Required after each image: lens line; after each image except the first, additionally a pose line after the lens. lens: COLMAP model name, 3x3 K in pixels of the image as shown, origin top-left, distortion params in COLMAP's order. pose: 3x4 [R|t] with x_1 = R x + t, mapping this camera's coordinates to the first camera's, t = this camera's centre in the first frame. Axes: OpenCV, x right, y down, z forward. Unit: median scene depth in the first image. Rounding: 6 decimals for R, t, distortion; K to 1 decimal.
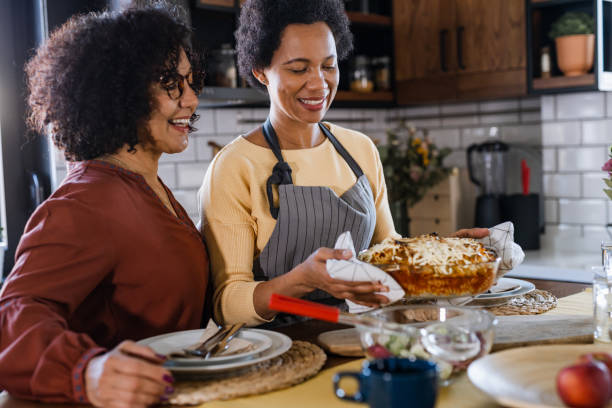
lens RADIAL K [[872.1, 0, 305.9], [0, 872.1, 205.7], [0, 0, 1]] dist [0.019966, 0.000000]
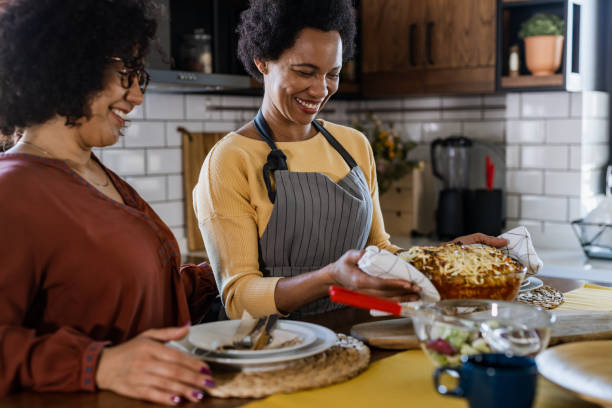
lens RADIAL K [[872.1, 0, 308.6], [0, 872.1, 205.5], [0, 0, 1]] dist [0.019966, 0.000000]
pose [[0.994791, 0.025451, 0.098709, -0.059355], [-0.026740, 0.999573, 0.011766, -0.000909], [-0.098367, -0.014344, 0.995047, 0.005276]]
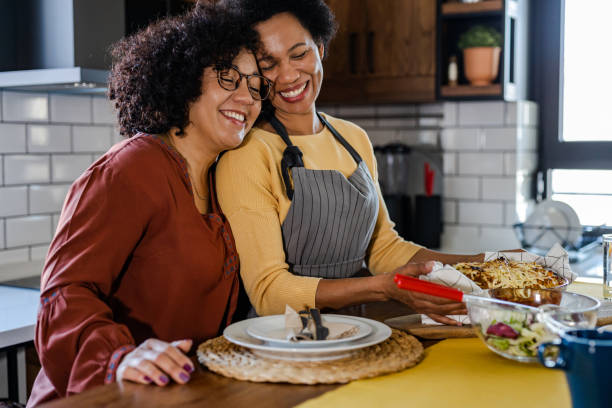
lens RADIAL K [[872.1, 0, 306.5], [0, 872.1, 207.6], [0, 0, 1]] dist [0.019966, 0.000000]
pose [[0.972296, 0.022038, 0.232713, -0.137267], [-0.021421, 0.999757, -0.005178, 0.010444], [-0.232770, 0.000050, 0.972532, 0.011662]]
